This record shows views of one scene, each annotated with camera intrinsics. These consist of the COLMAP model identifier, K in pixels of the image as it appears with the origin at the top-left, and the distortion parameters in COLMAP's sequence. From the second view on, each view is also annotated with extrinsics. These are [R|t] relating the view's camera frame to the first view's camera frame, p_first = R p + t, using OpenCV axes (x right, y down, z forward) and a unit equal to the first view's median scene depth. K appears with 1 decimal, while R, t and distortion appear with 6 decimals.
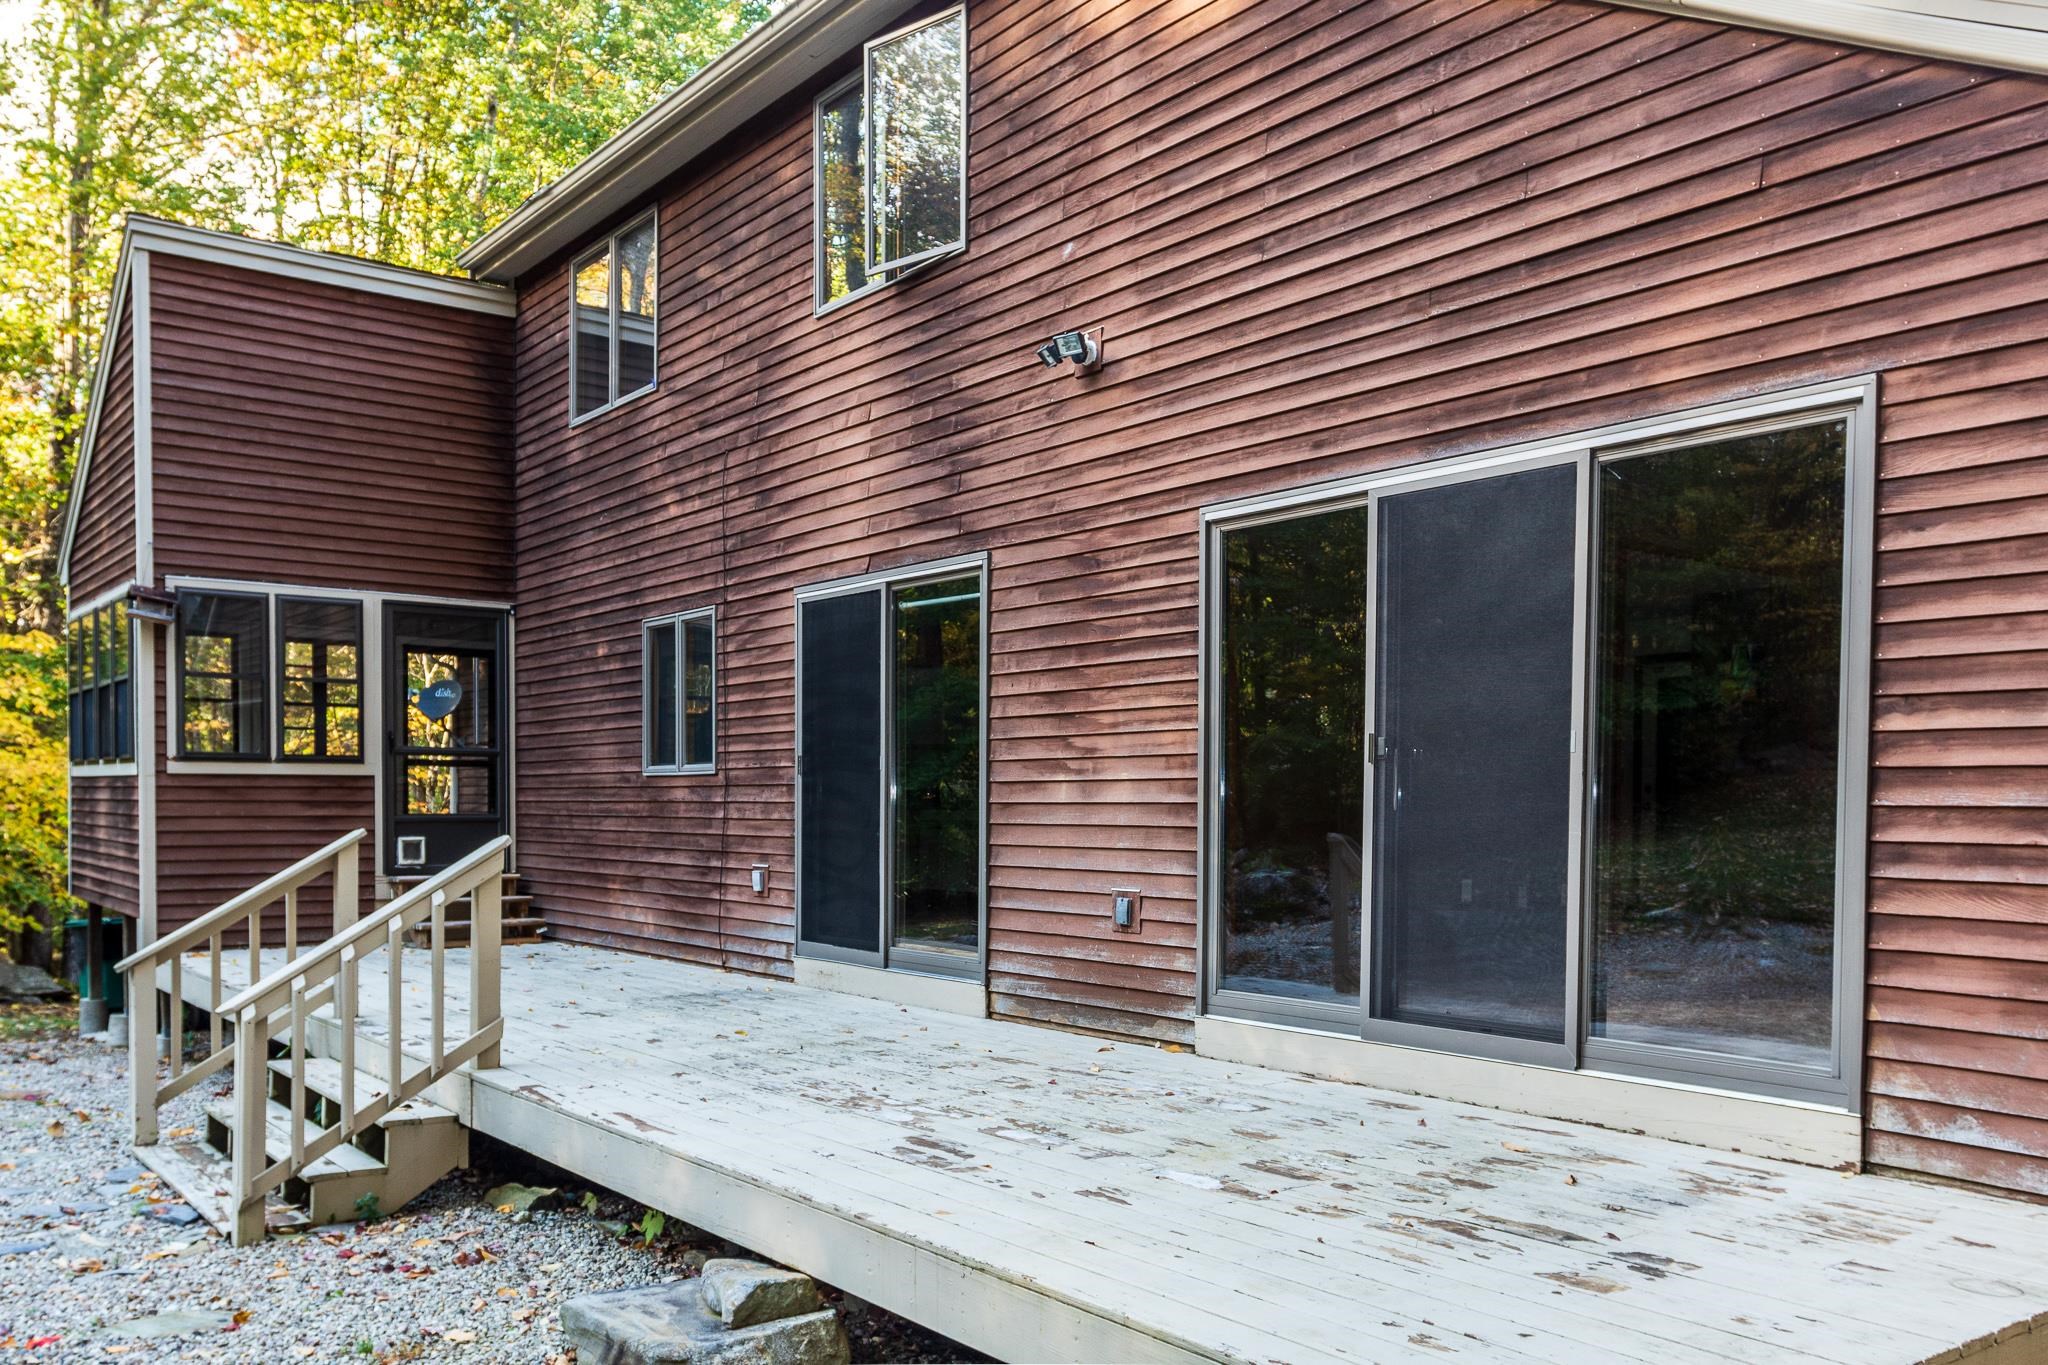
lens RADIAL K [[1644.2, 0, 1019.4], [0, 1644.2, 863.0], [0, 0, 1]] dist [0.040836, -0.000110]
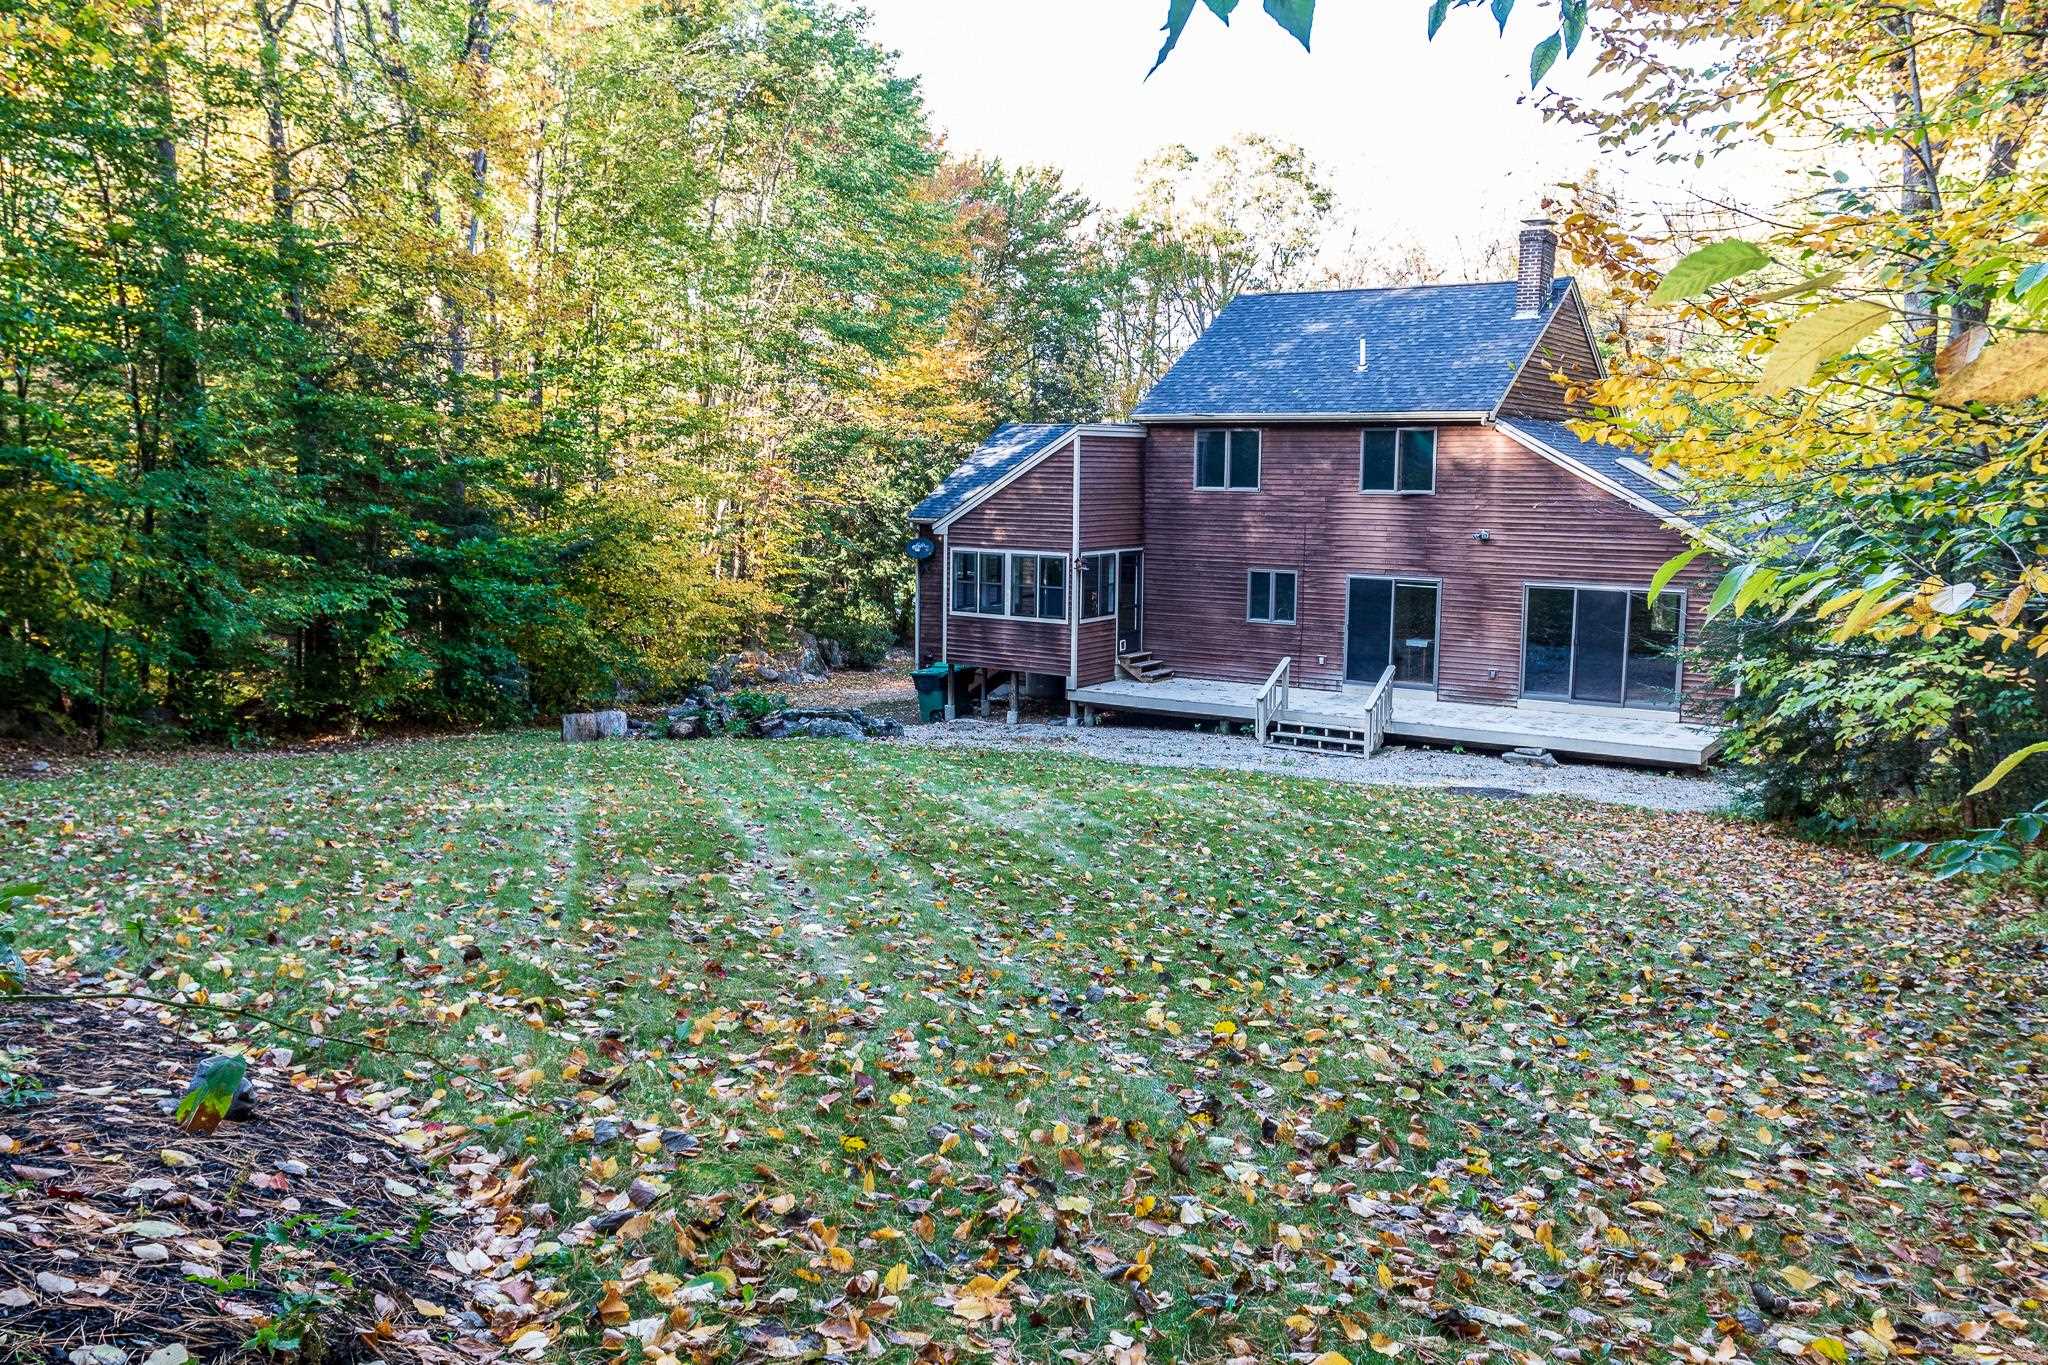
lens RADIAL K [[1687.9, 0, 1024.0], [0, 1687.9, 682.5], [0, 0, 1]] dist [0.003961, 0.004082]
pose [[0.940274, -0.041274, 0.337907, -1.806144], [0.006001, 0.994478, 0.104773, -0.292943], [-0.340365, -0.096487, 0.935330, -1.863151]]
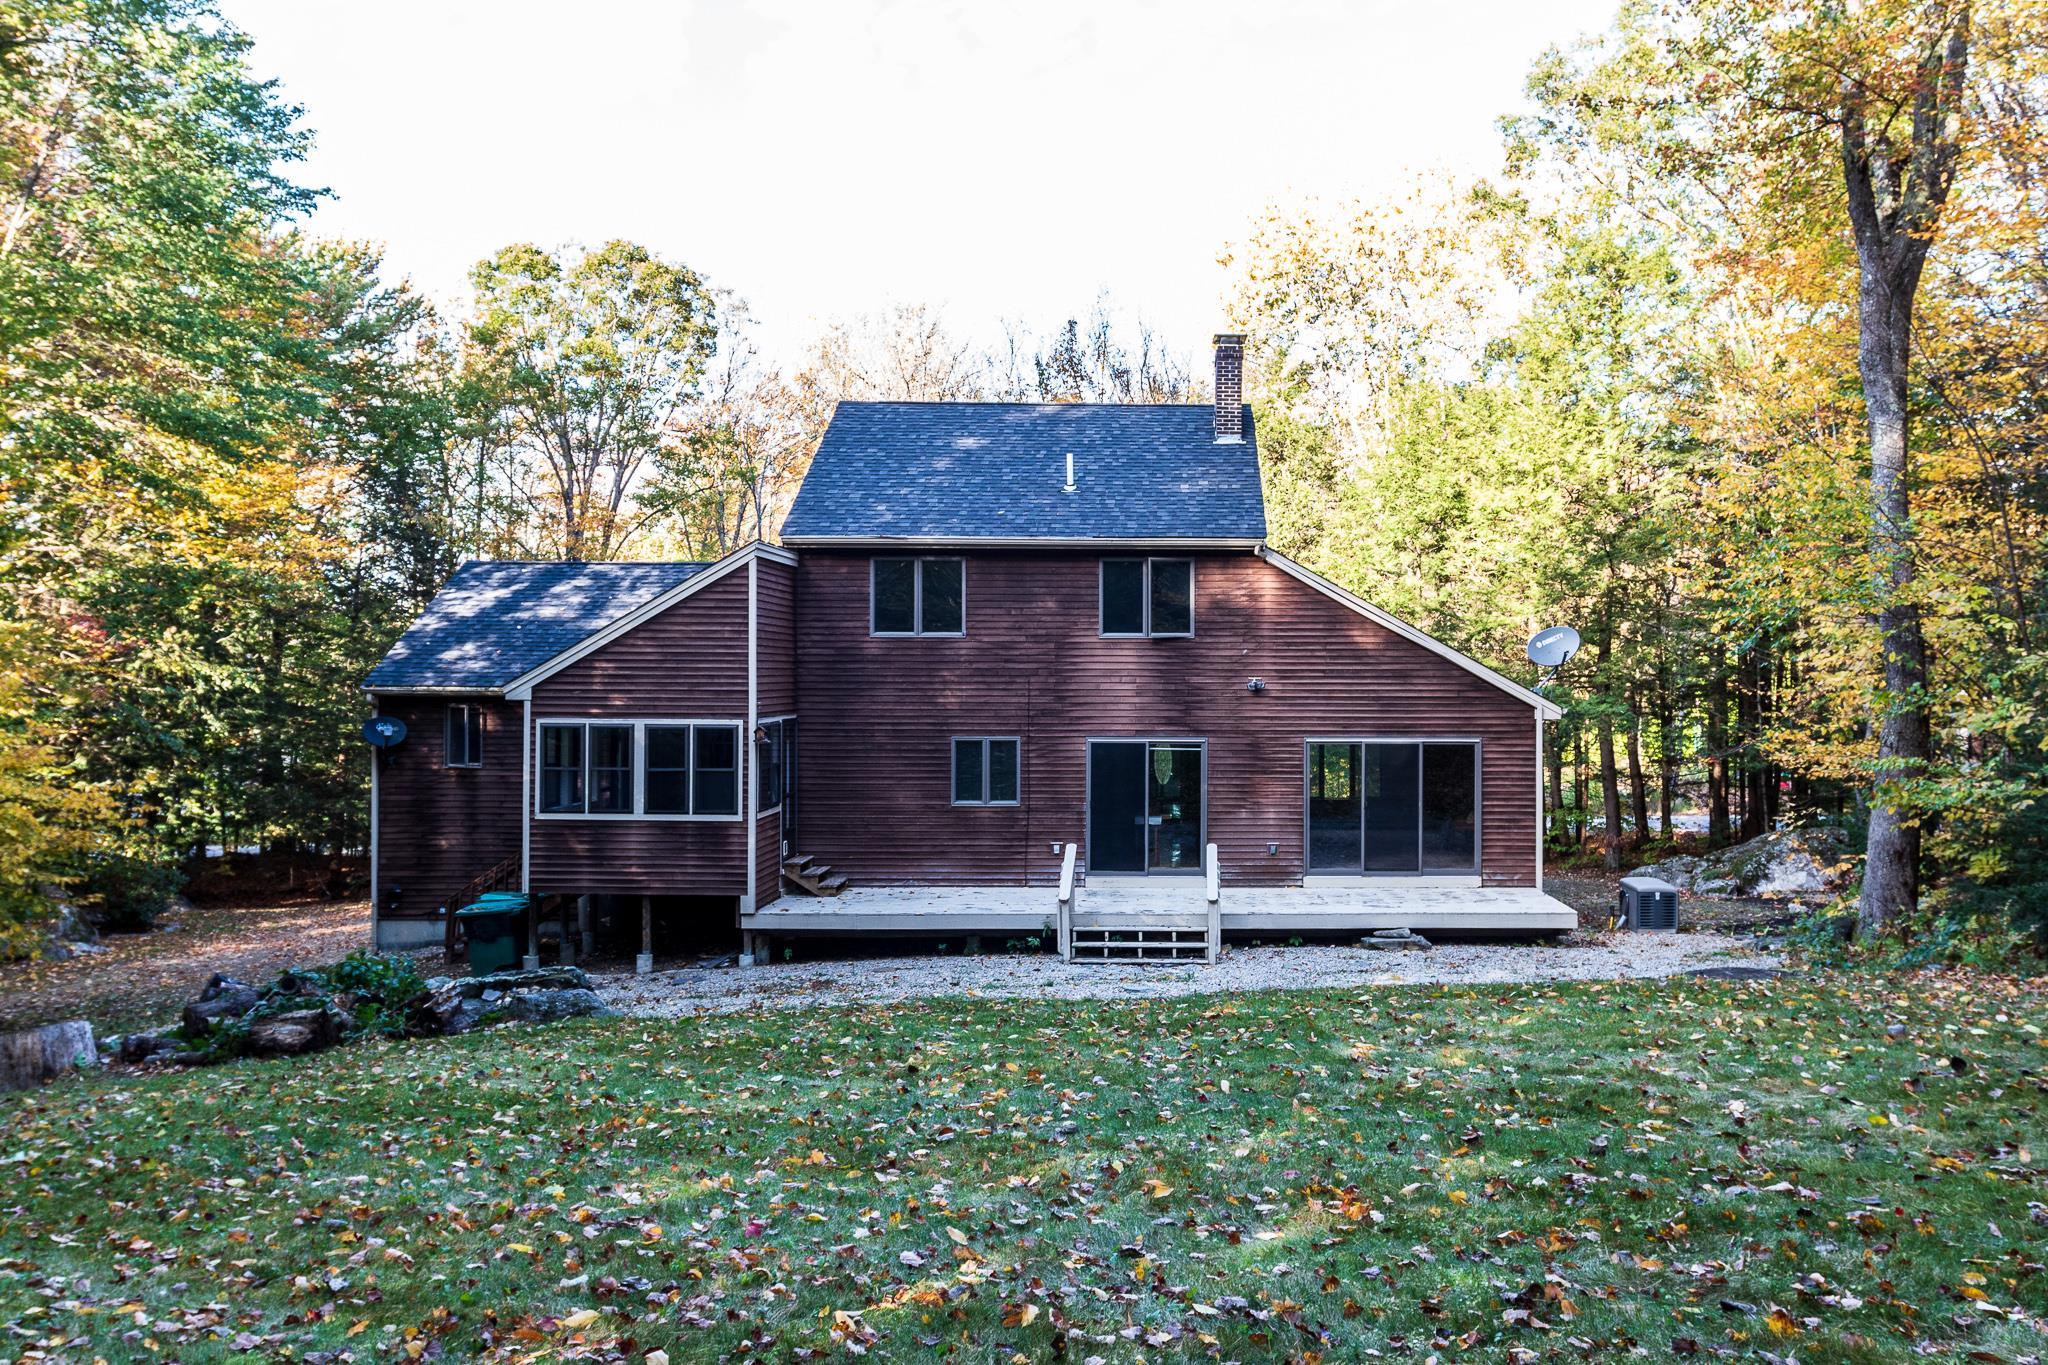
lens RADIAL K [[1687.9, 0, 1024.0], [0, 1687.9, 682.5], [0, 0, 1]] dist [0.003961, 0.004082]
pose [[0.566616, 0.001591, 0.823981, -2.307265], [0.024922, 0.999508, -0.019067, -0.195512], [-0.823605, 0.031339, 0.566297, -0.422818]]
